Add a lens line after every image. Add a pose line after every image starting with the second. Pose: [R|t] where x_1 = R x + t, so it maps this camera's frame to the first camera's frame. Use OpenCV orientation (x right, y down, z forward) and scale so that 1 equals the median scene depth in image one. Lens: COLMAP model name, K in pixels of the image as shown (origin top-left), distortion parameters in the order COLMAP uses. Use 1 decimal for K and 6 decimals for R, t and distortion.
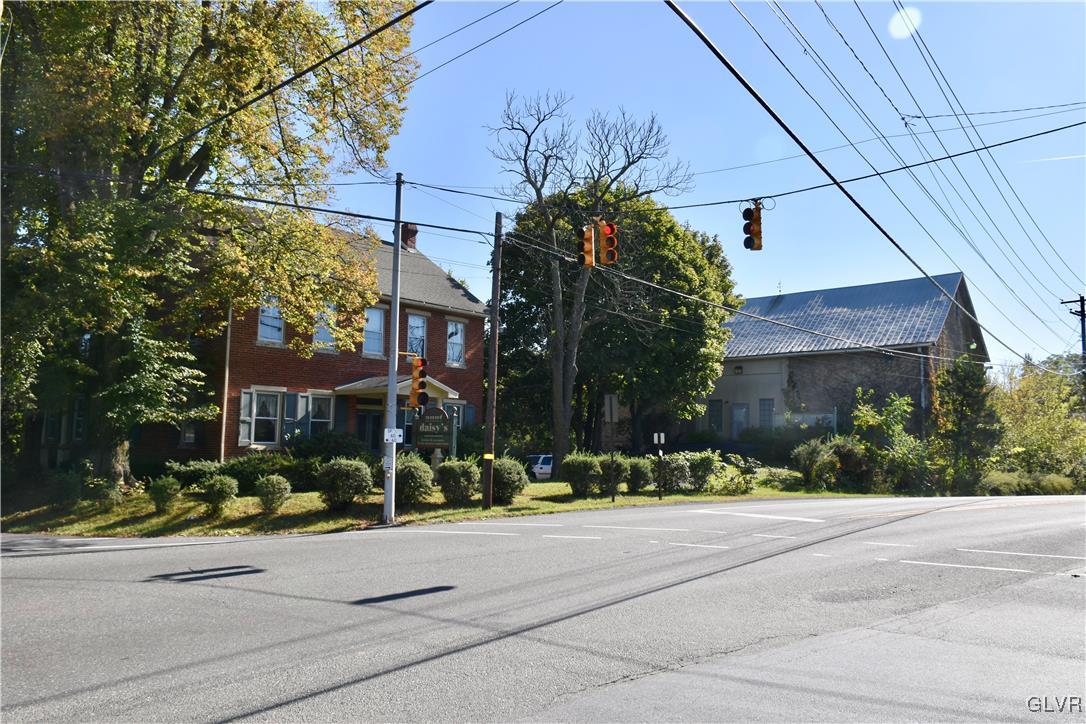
lens RADIAL K [[836.8, 0, 543.0], [0, 836.8, 362.0], [0, 0, 1]] dist [-0.027789, 0.012505]
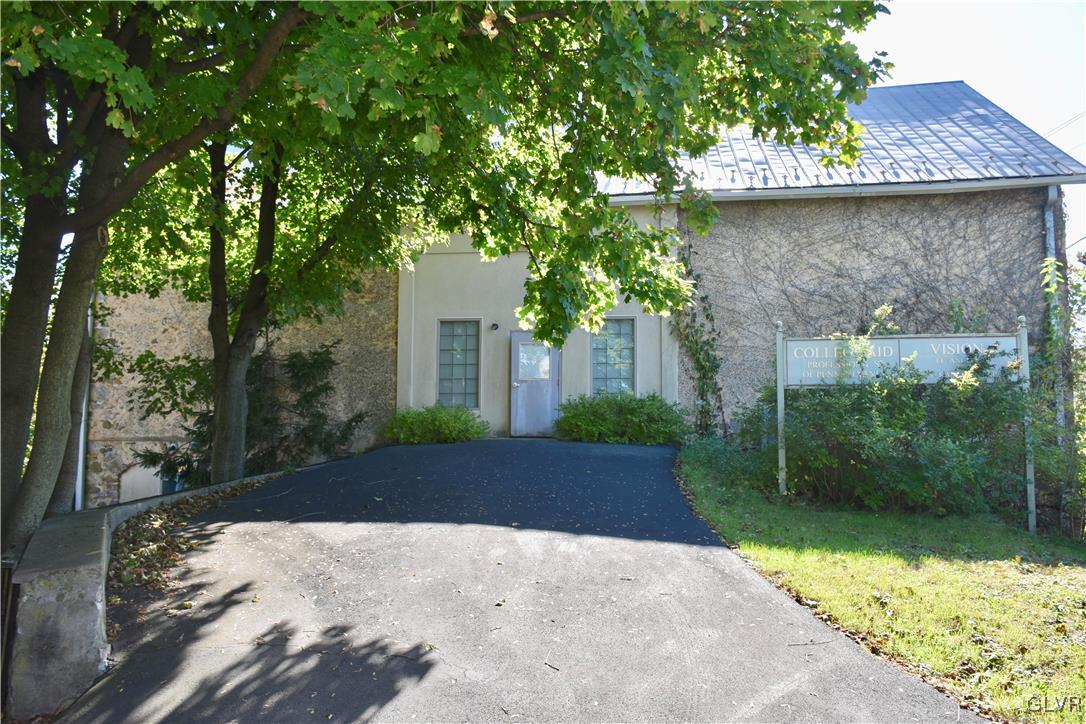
lens RADIAL K [[836.8, 0, 543.0], [0, 836.8, 362.0], [0, 0, 1]] dist [-0.027789, 0.012505]
pose [[0.842454, 0.039719, 0.537302, 0.051284], [-0.043721, 0.999030, -0.005300, 0.069870], [-0.536991, -0.019026, 0.843373, 0.749845]]
